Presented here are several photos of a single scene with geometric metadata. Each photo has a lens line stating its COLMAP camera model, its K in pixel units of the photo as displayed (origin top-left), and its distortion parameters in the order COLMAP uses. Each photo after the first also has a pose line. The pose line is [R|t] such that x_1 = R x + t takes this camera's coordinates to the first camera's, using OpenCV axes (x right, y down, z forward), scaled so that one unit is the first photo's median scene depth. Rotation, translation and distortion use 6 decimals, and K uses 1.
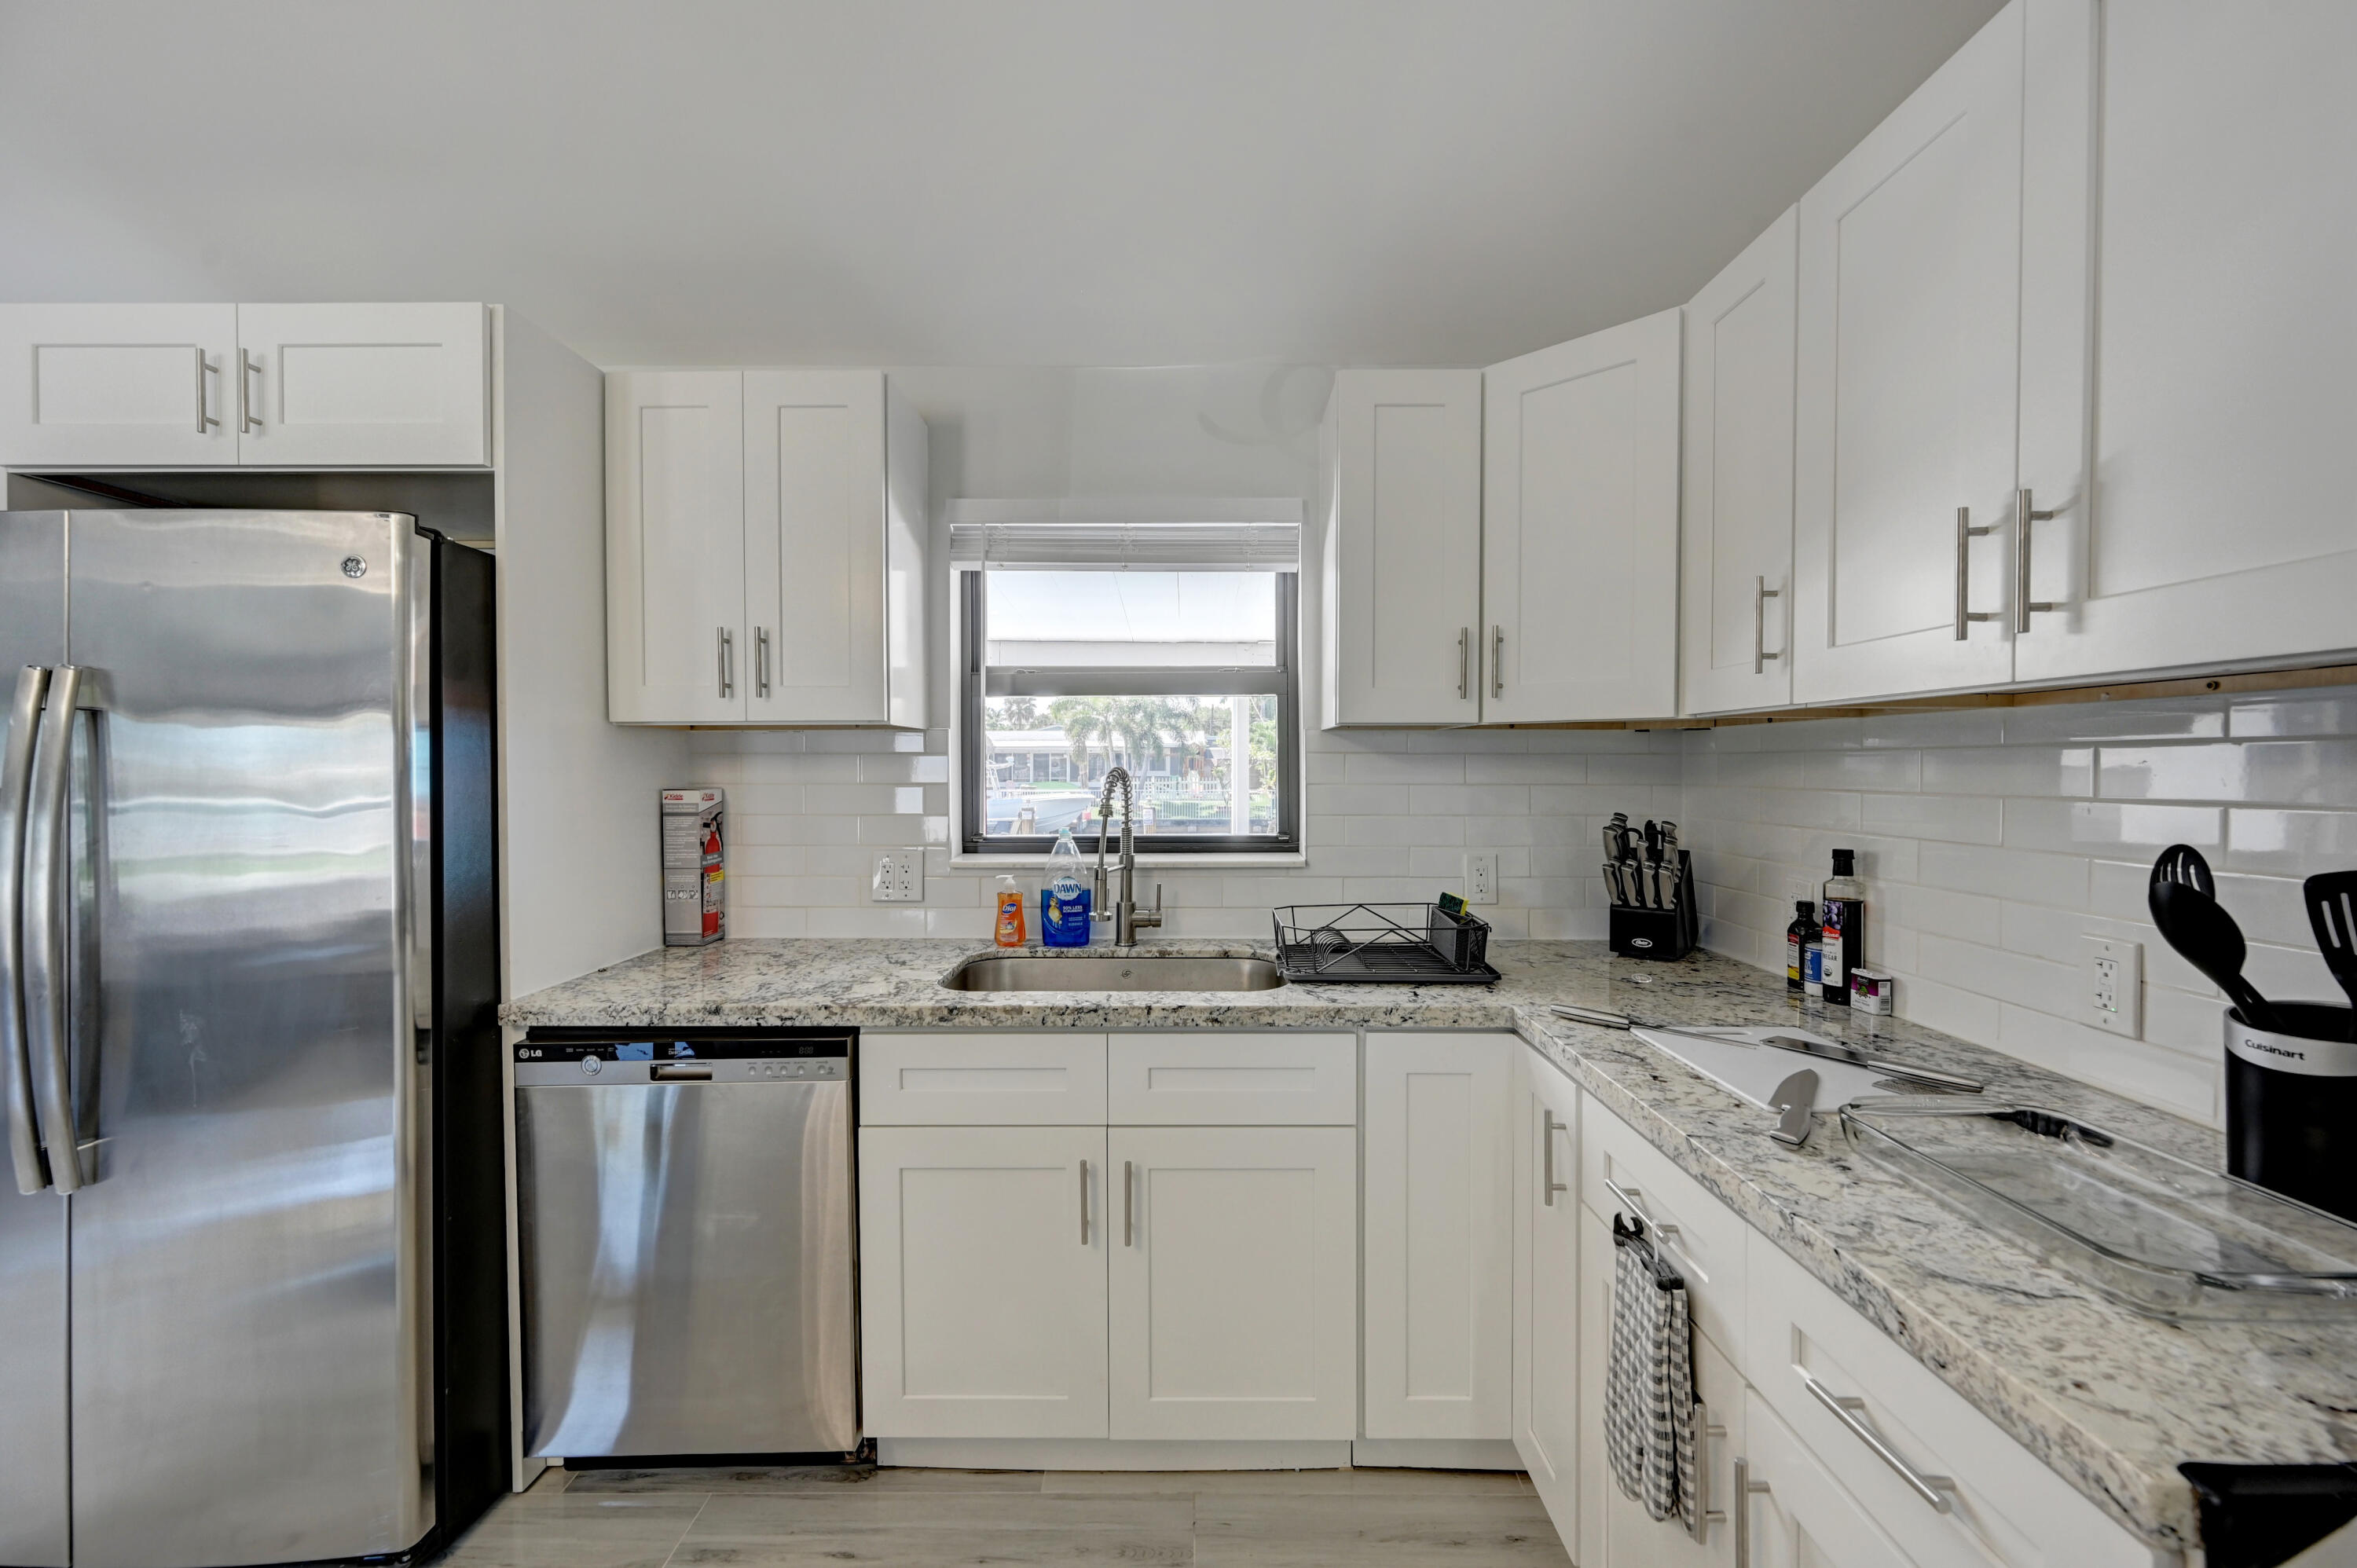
lens RADIAL K [[955.0, 0, 1222.4], [0, 955.0, 774.6], [0, 0, 1]] dist [-0.000552, 0.000066]
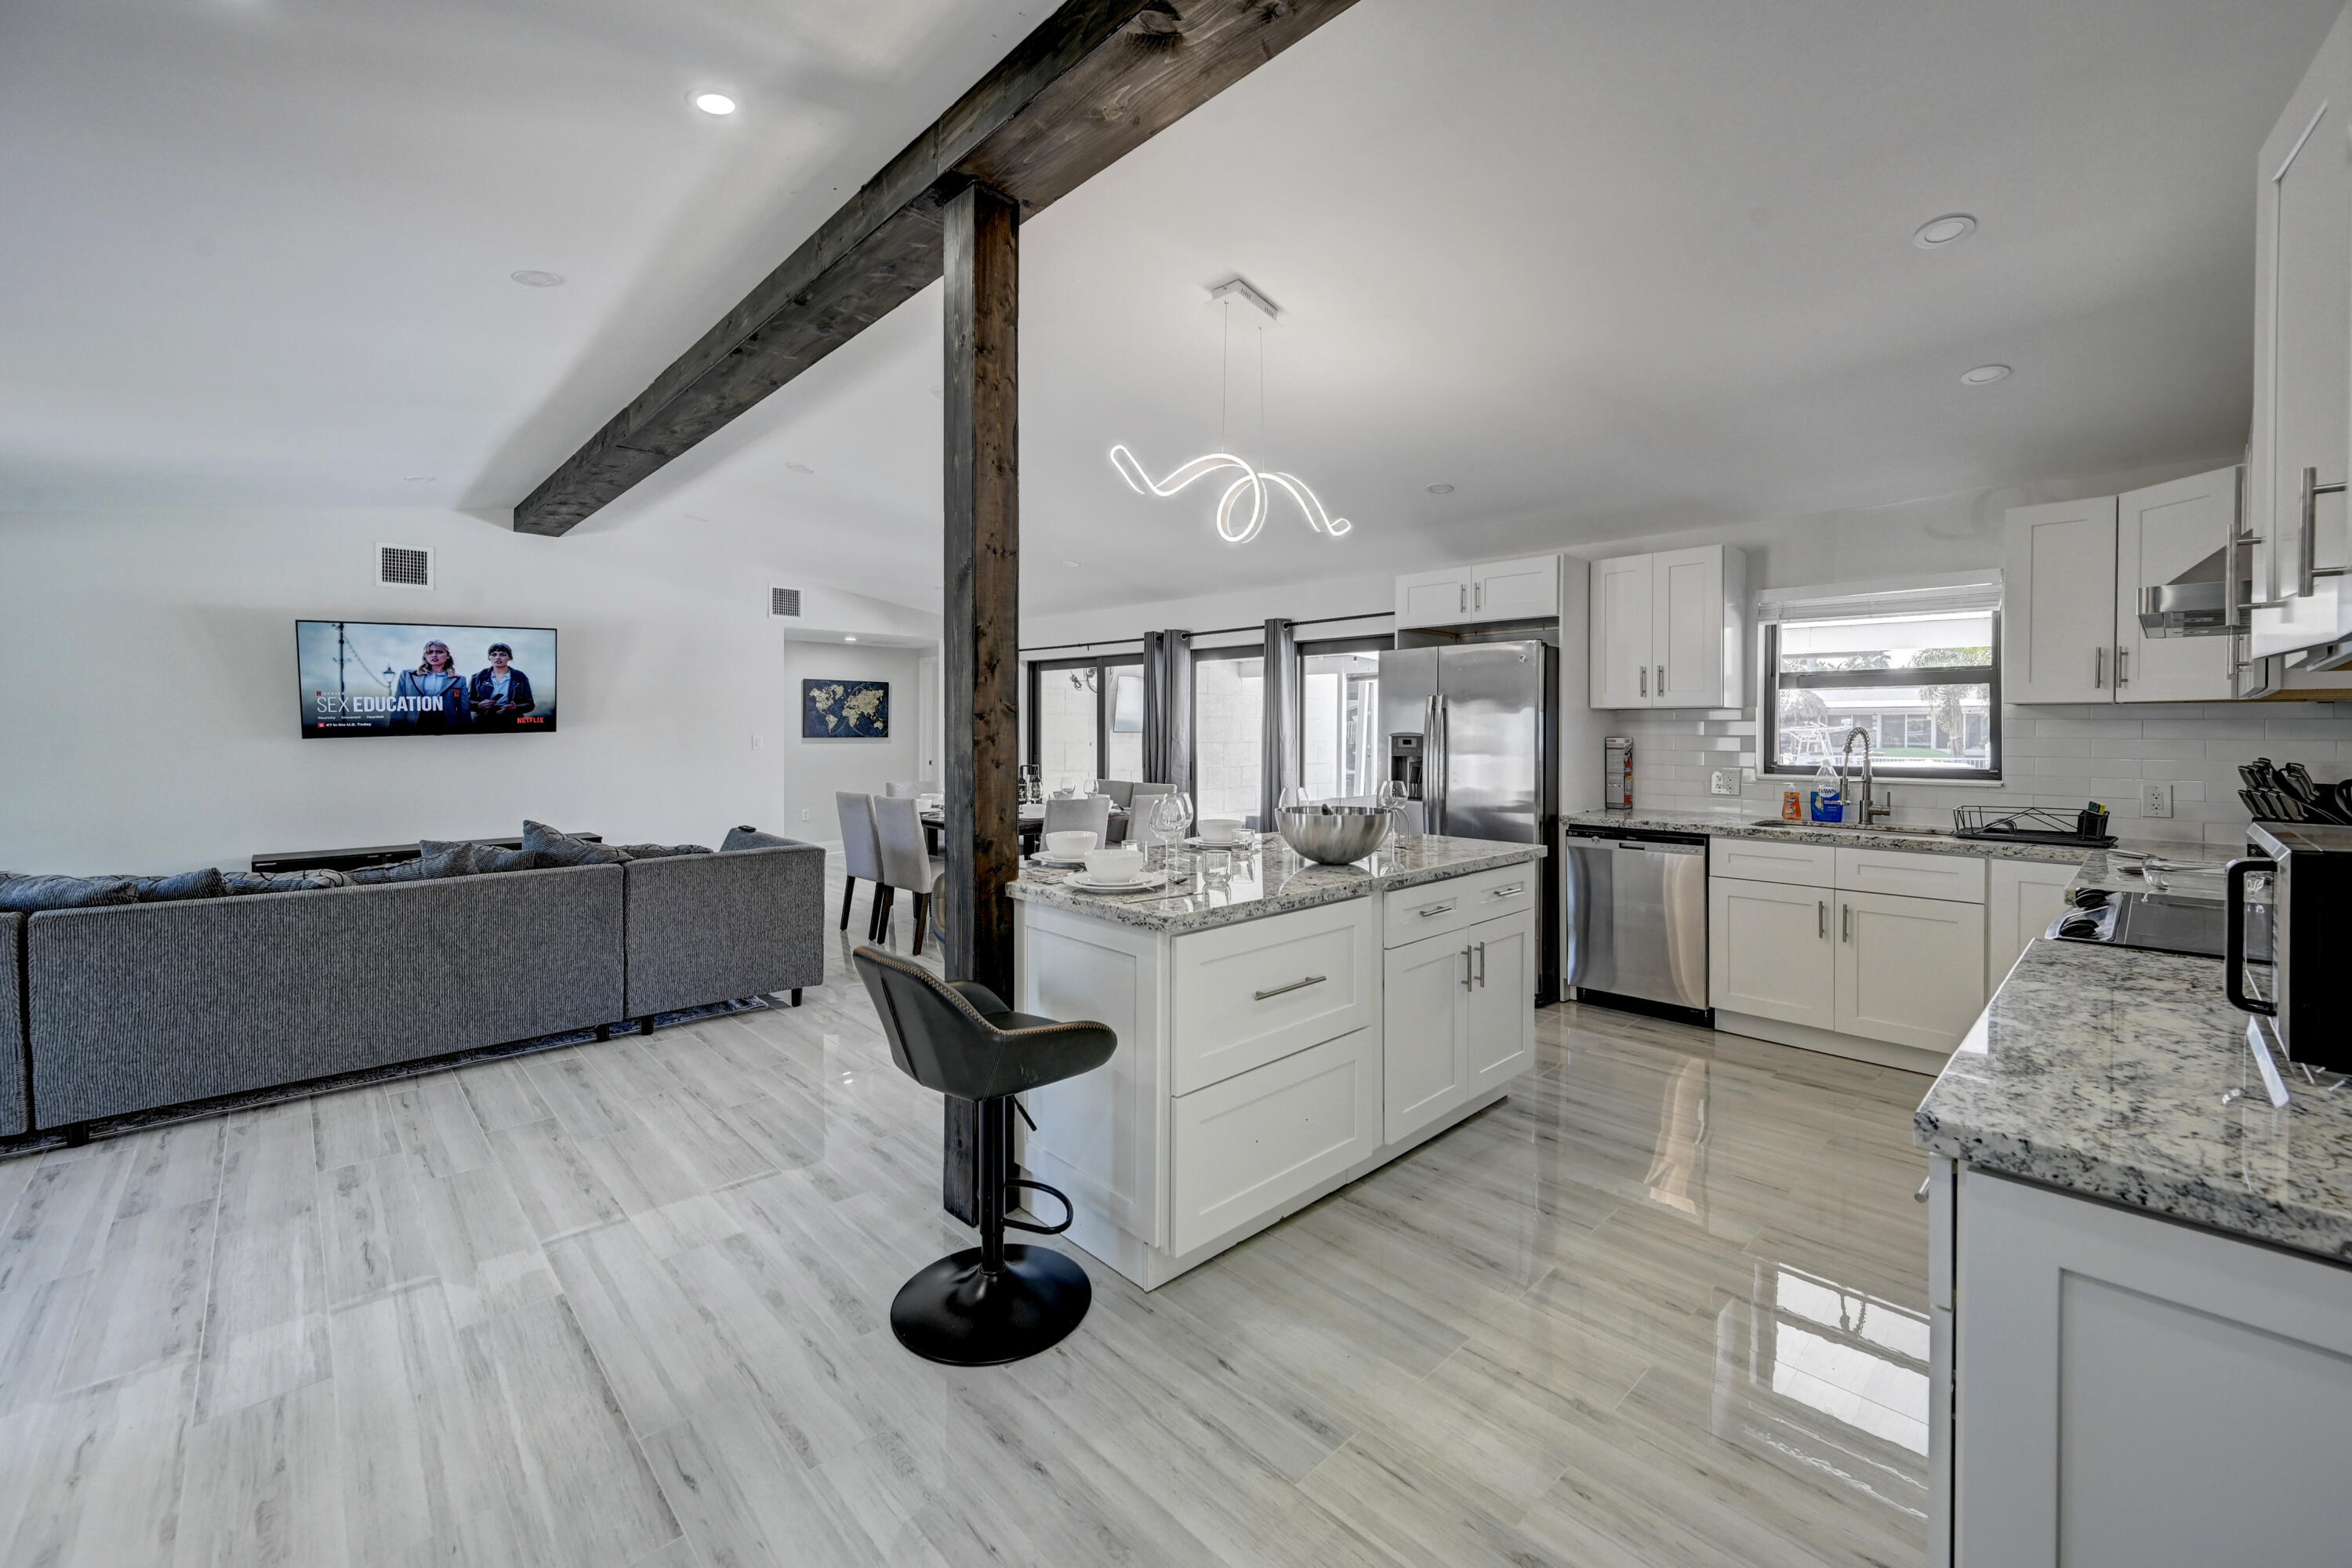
lens RADIAL K [[883.4, 0, 1157.0], [0, 883.4, 734.3], [0, 0, 1]] dist [0.000092, -0.000010]
pose [[0.633506, 0.008806, -0.773688, 0.383247], [-0.010718, 0.999939, 0.002605, 0.016862], [0.773664, 0.006642, 0.633562, -1.247700]]
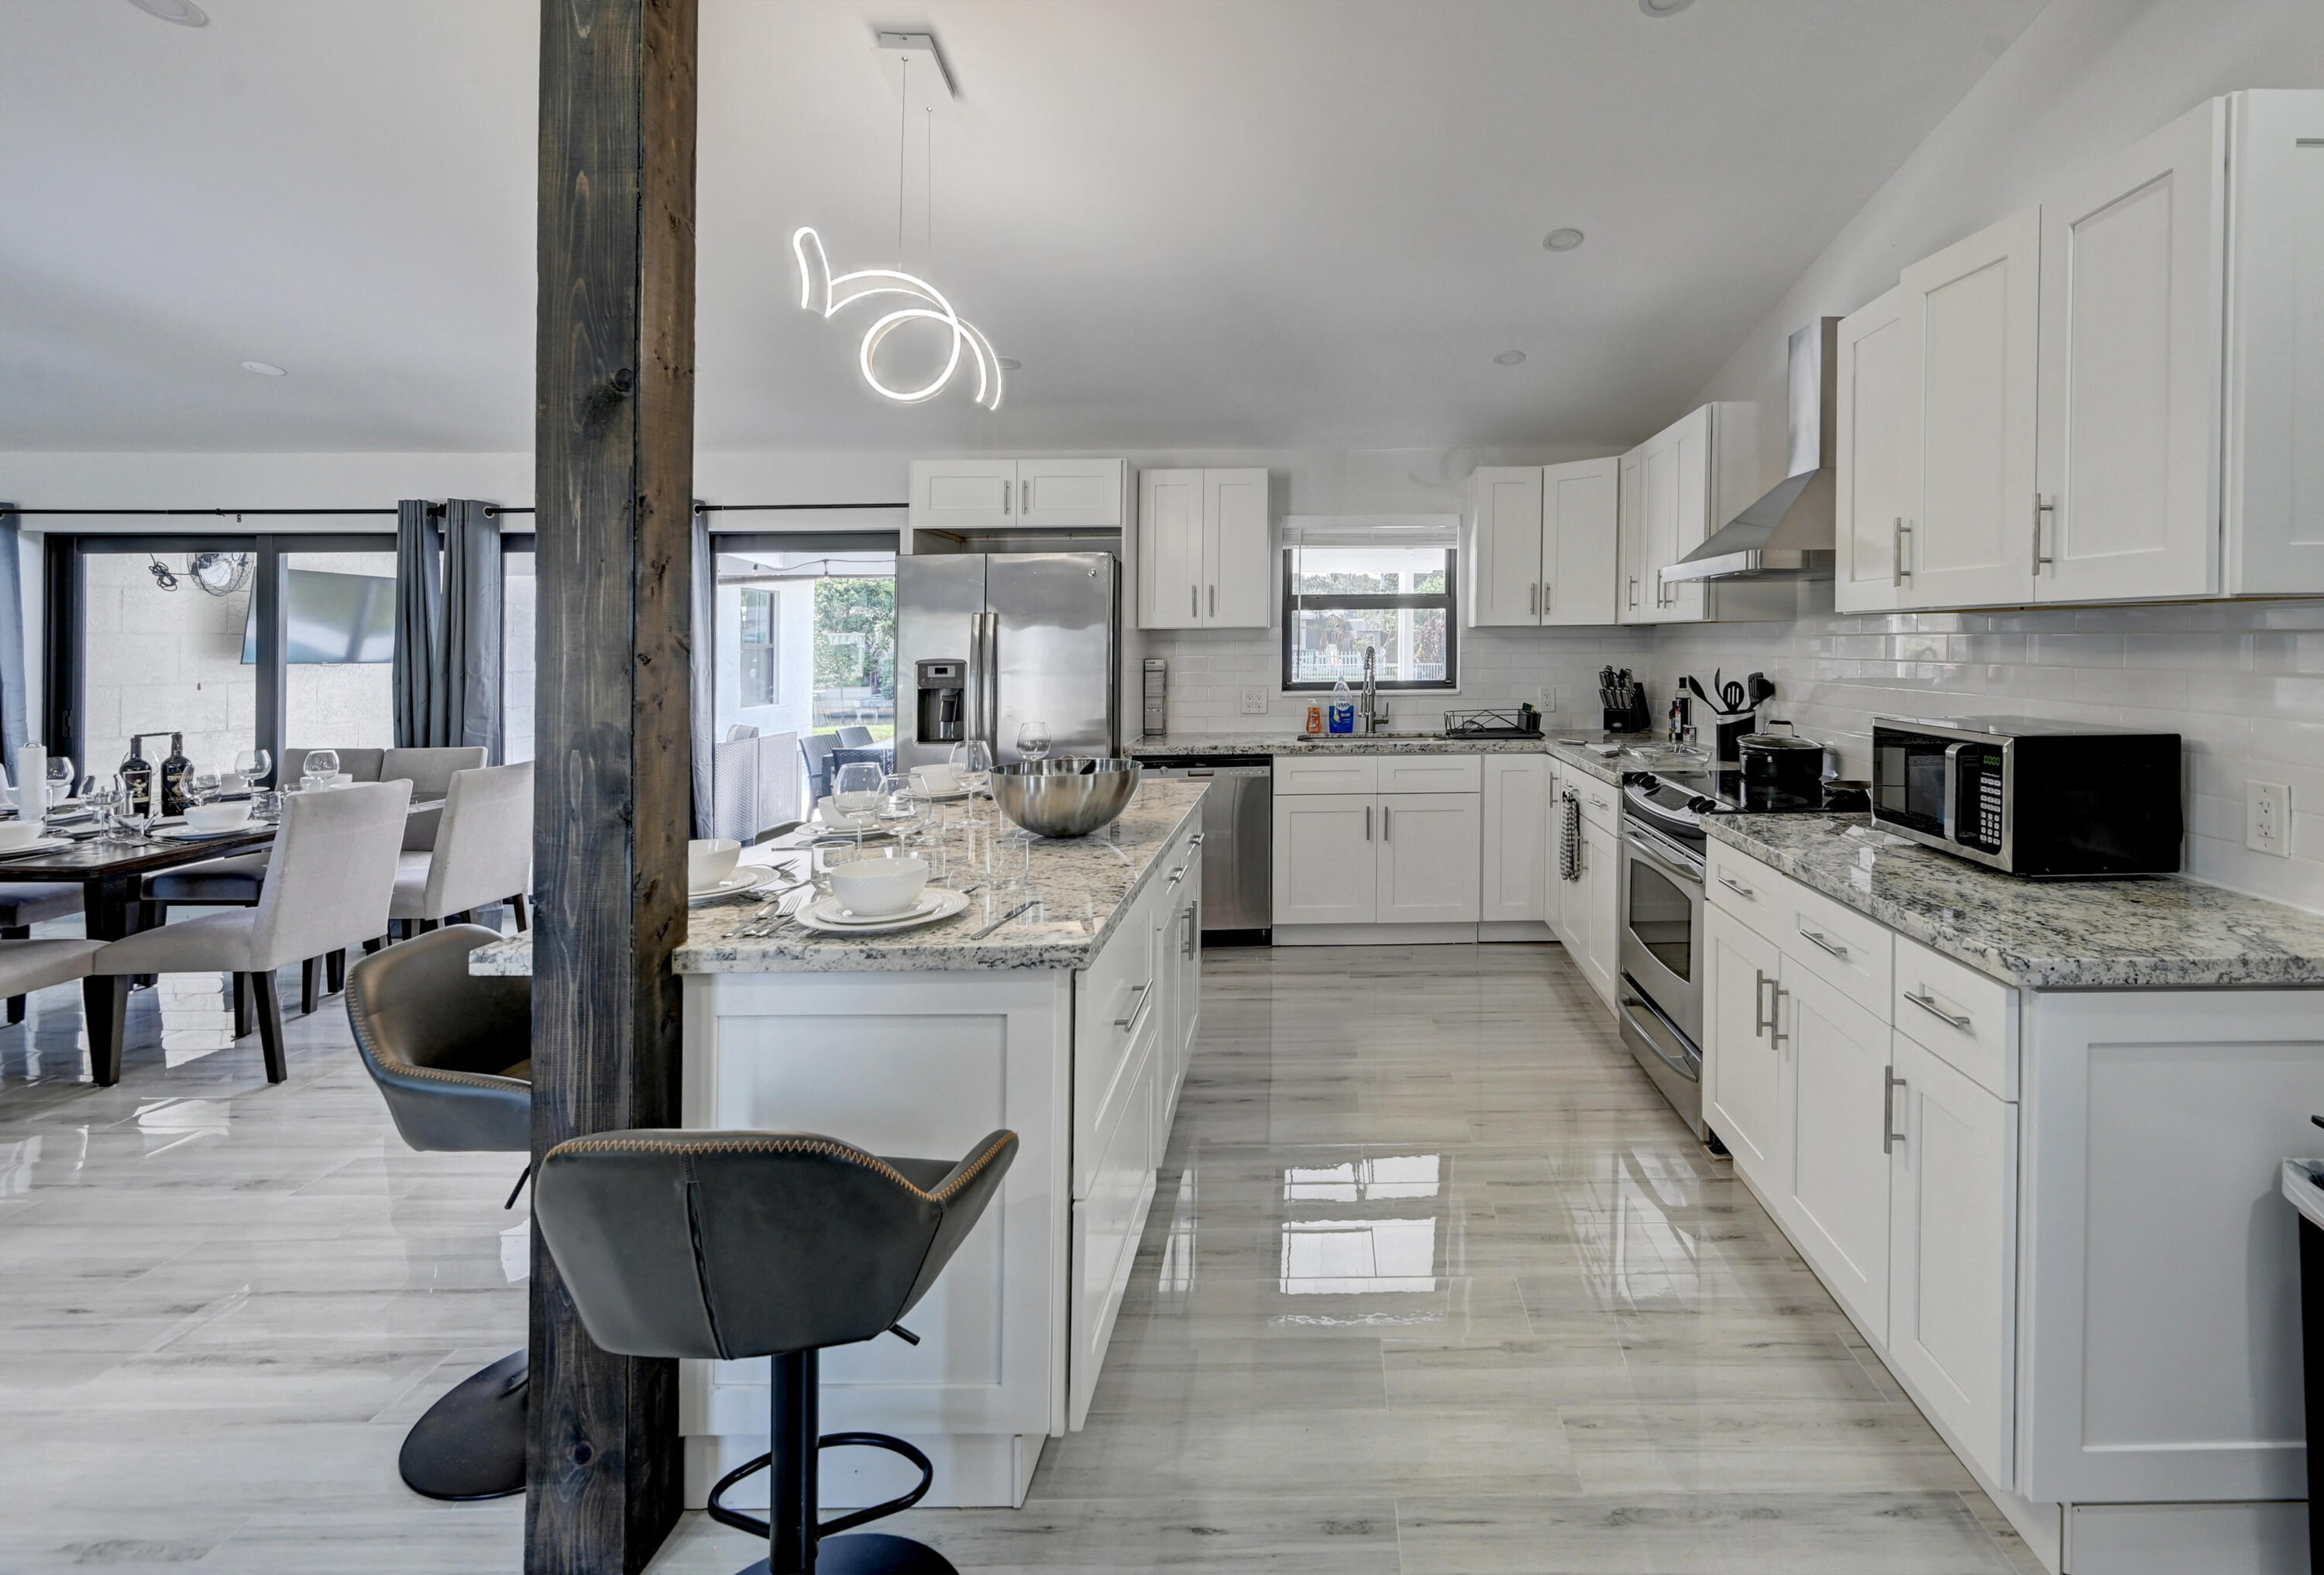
lens RADIAL K [[1055.5, 0, 1255.0], [0, 1055.5, 637.8], [0, 0, 1]] dist [0.001469, 0.000100]
pose [[0.994991, -0.009807, -0.099480, -0.133365], [0.008851, 0.999910, -0.010055, -0.005317], [0.099570, 0.009124, 0.994989, -1.412922]]
